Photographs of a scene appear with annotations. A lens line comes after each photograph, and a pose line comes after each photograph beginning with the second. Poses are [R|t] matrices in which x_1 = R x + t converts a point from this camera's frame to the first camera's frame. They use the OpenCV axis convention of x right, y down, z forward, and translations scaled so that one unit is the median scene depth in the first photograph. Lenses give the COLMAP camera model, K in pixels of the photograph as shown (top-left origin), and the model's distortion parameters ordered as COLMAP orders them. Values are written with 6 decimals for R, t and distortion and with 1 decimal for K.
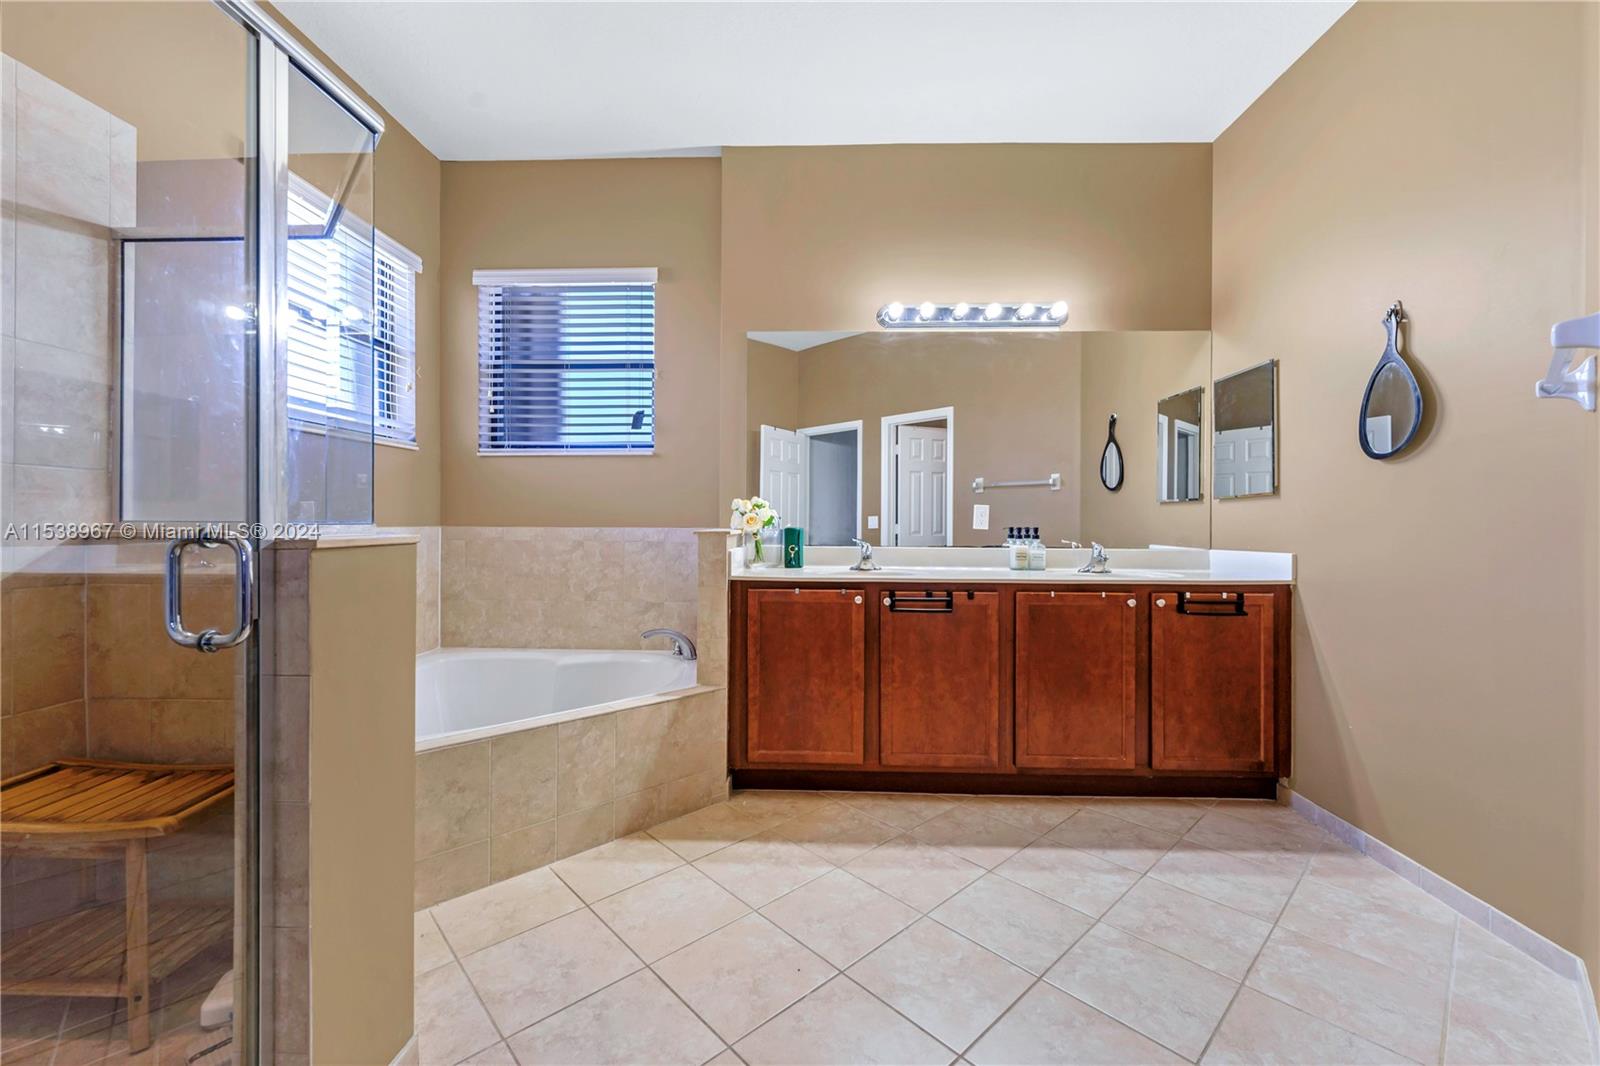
lens RADIAL K [[649.7, 0, 811.5], [0, 649.7, 525.7], [0, 0, 1]] dist [0.000815, -0.000398]
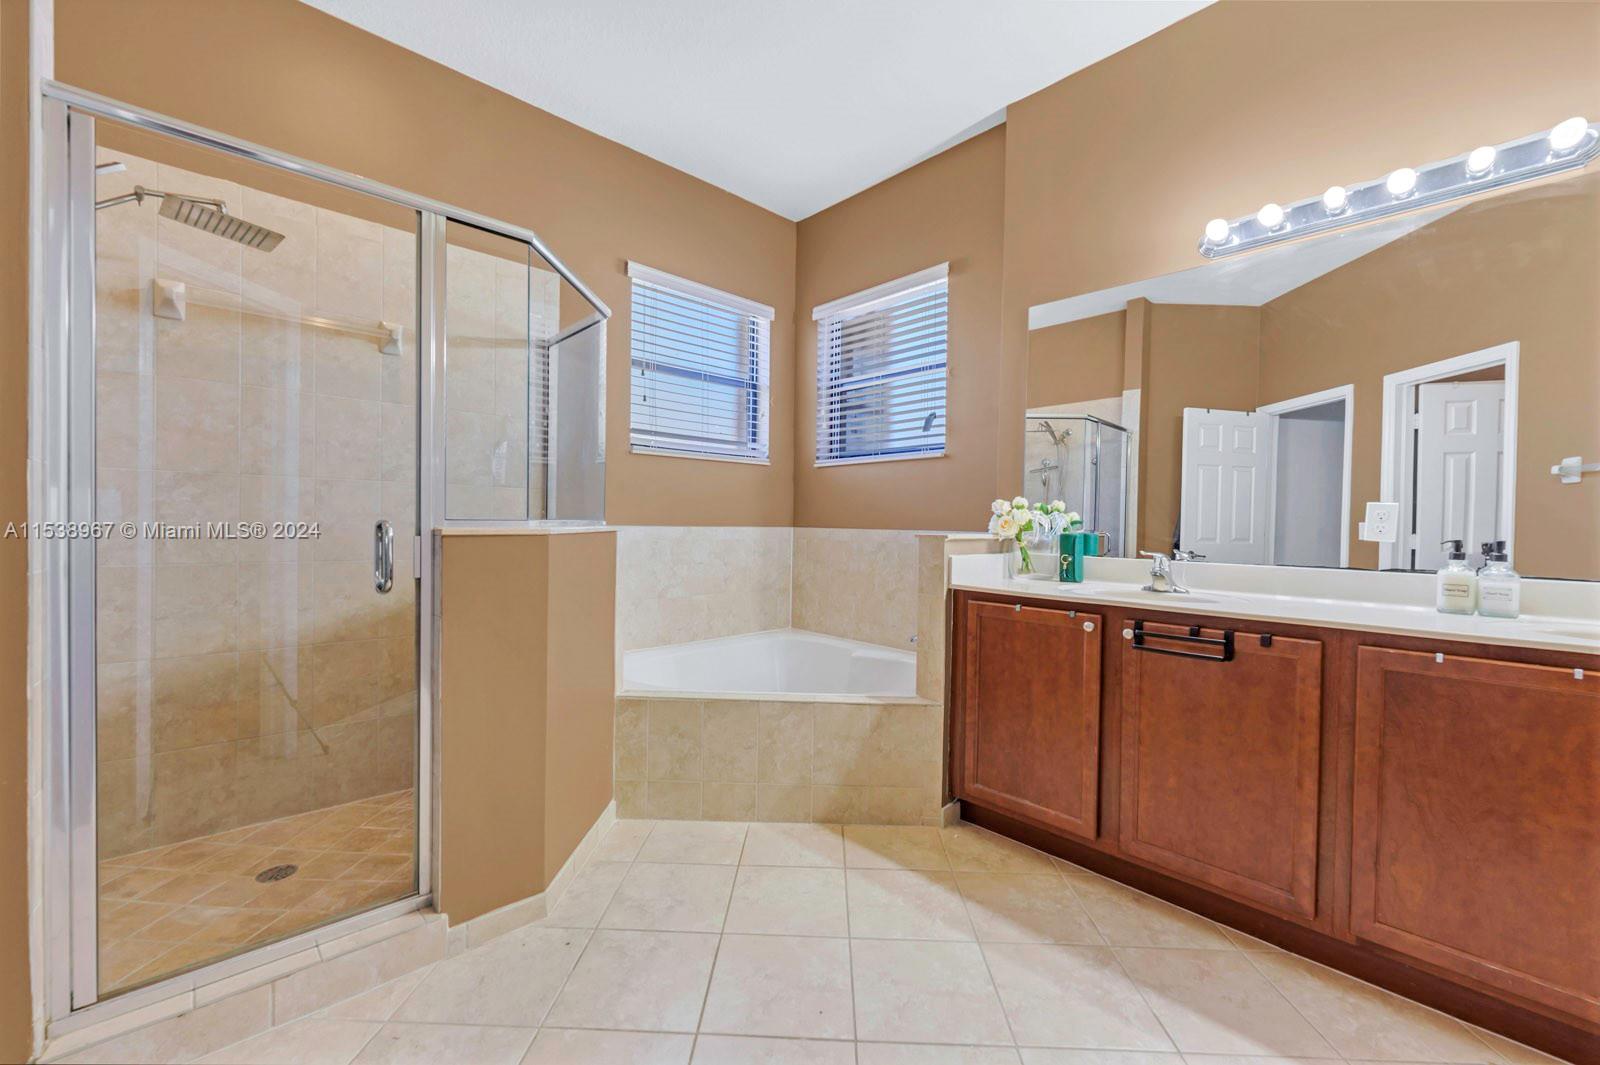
lens RADIAL K [[650.5, 0, 797.5], [0, 650.5, 528.7], [0, 0, 1]] dist [0.002607, -0.000232]
pose [[0.706972, 0.013935, -0.707105, 0.370401], [-0.016007, 0.999865, 0.003701, -0.000726], [0.707061, 0.008702, 0.707099, 0.198587]]
